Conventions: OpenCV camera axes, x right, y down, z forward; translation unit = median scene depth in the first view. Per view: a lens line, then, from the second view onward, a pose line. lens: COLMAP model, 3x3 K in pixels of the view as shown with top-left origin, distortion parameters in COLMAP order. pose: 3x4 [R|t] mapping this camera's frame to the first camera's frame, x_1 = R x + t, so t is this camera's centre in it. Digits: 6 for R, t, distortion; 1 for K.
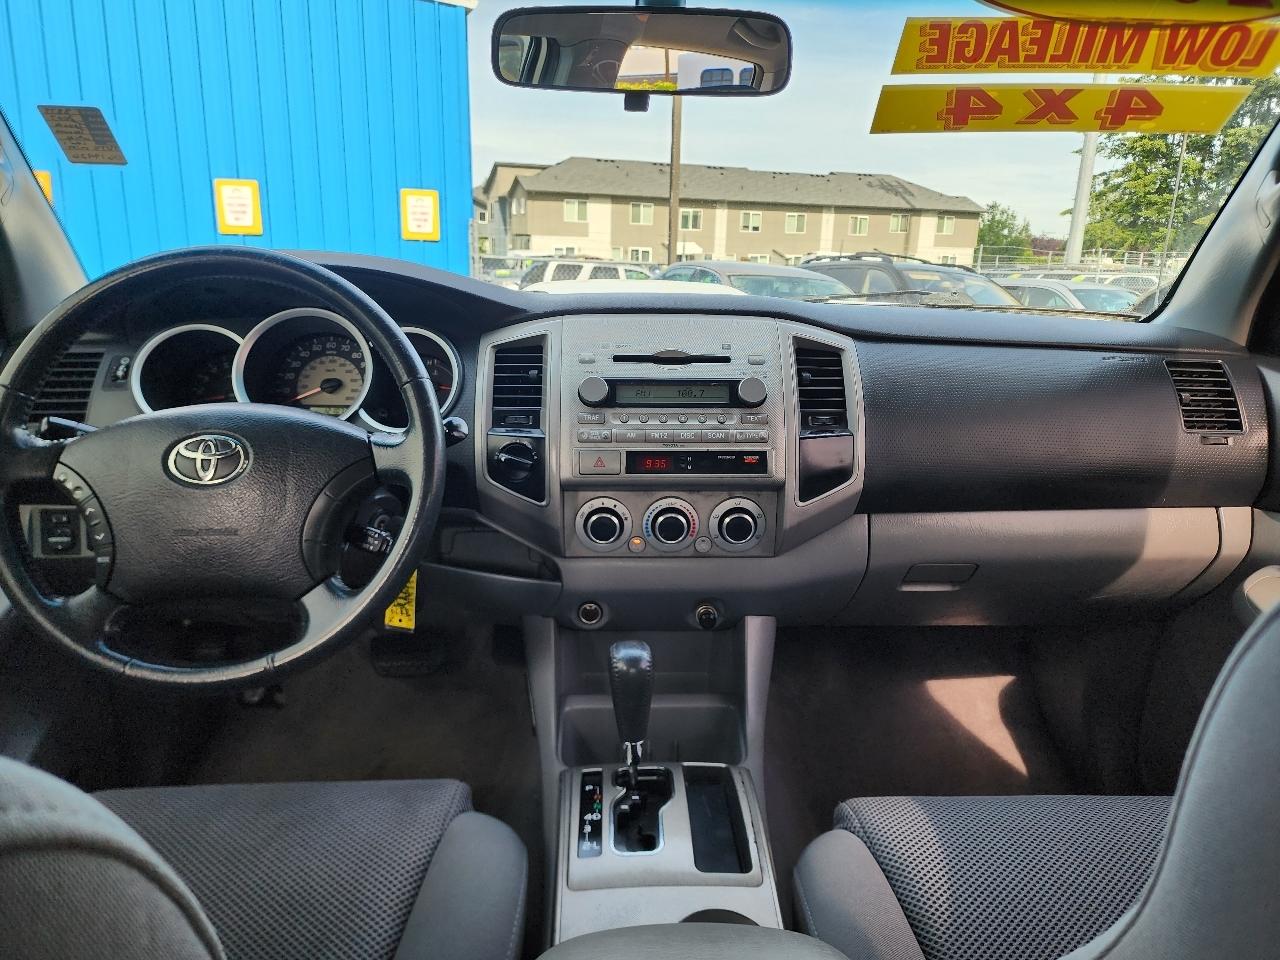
lens RADIAL K [[857.3, 0, 635.4], [0, 857.3, 506.2], [0, 0, 1]] dist [0.016521, -0.019616]
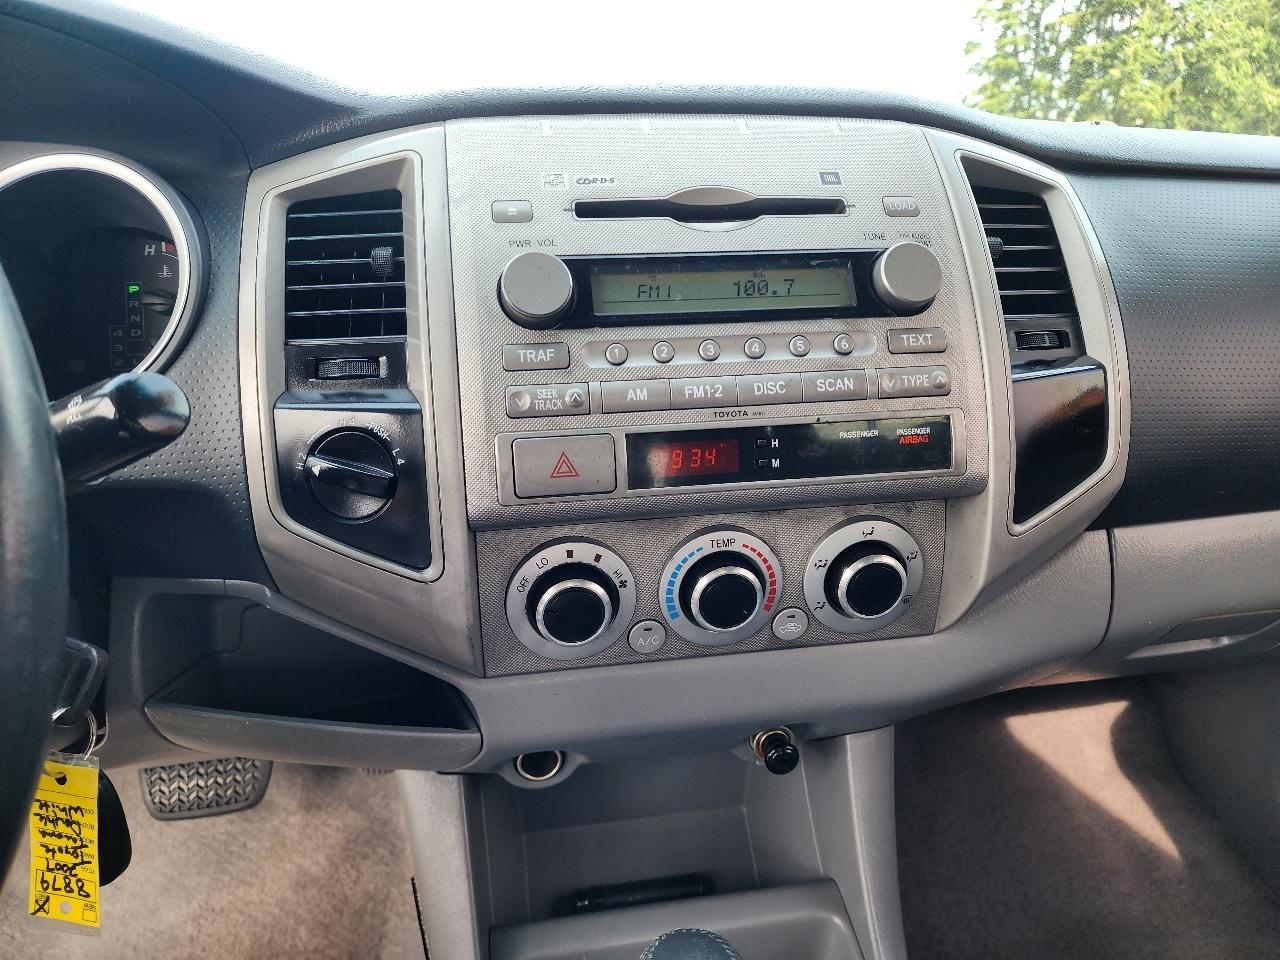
lens RADIAL K [[864.3, 0, 630.4], [0, 864.3, 485.2], [0, 0, 1]] dist [0.066108, -0.065306]
pose [[0.990019, -0.061990, 0.126567, -0.060363], [0.055835, 0.997105, 0.051614, -0.058448], [-0.129400, -0.044032, 0.990614, 0.564663]]
